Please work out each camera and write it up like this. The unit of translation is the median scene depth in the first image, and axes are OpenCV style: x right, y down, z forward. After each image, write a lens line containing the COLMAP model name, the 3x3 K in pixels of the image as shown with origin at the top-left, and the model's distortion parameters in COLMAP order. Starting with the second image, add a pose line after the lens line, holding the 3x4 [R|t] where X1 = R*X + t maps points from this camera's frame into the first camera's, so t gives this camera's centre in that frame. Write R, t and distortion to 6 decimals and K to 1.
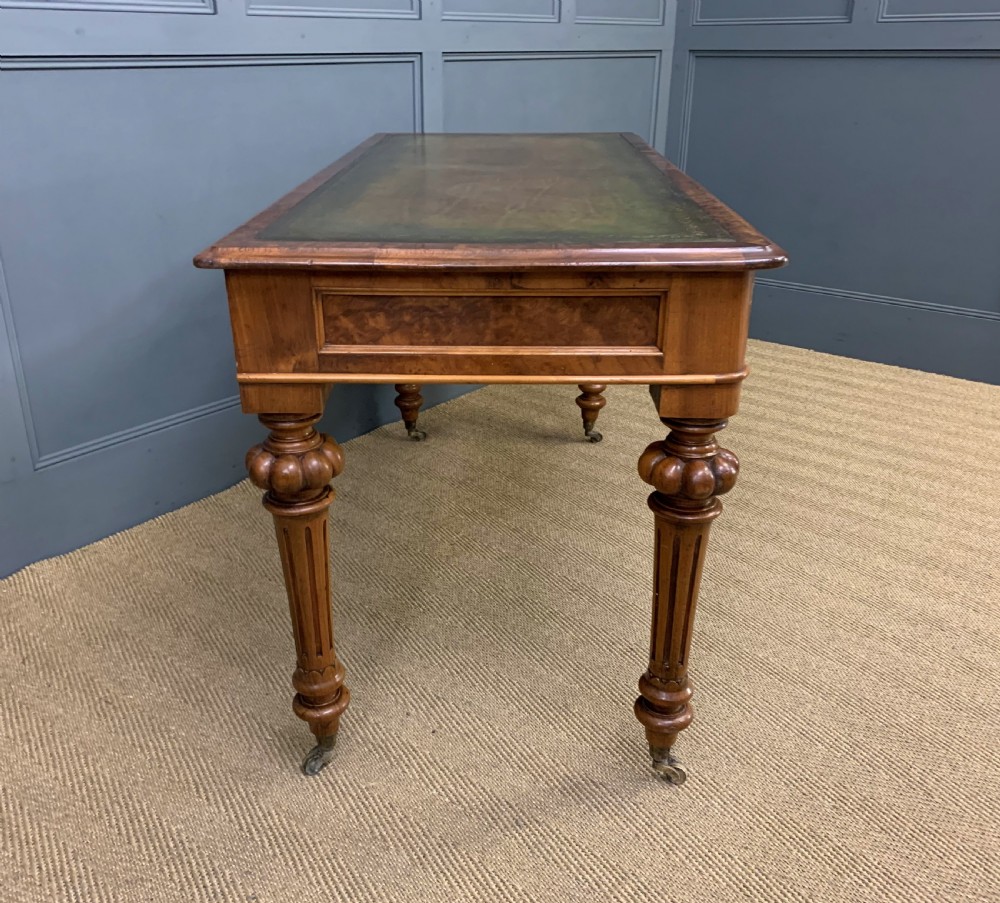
lens RADIAL K [[888.1, 0, 475.9], [0, 888.1, 452.5], [0, 0, 1]] dist [0.043623, -0.000303]
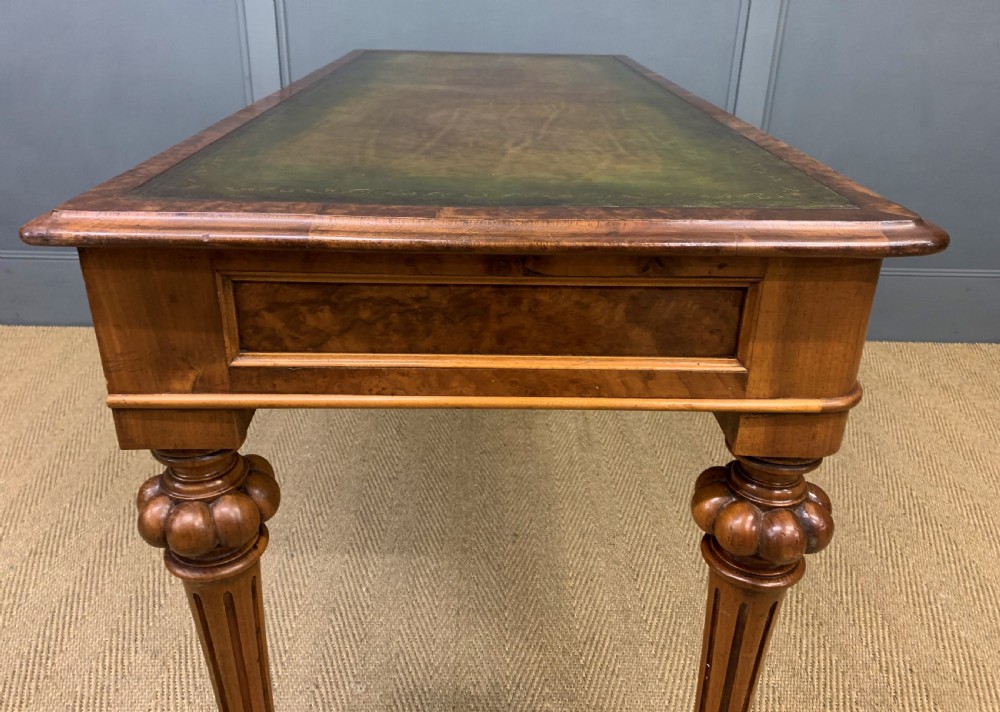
lens RADIAL K [[793.9, 0, 493.4], [0, 793.9, 324.1], [0, 0, 1]] dist [0.007751, -0.004352]
pose [[0.998910, 0.003392, 0.046552, -0.009298], [-0.002478, 0.999803, -0.019680, -0.131909], [-0.046610, 0.019543, 0.998722, 0.403553]]
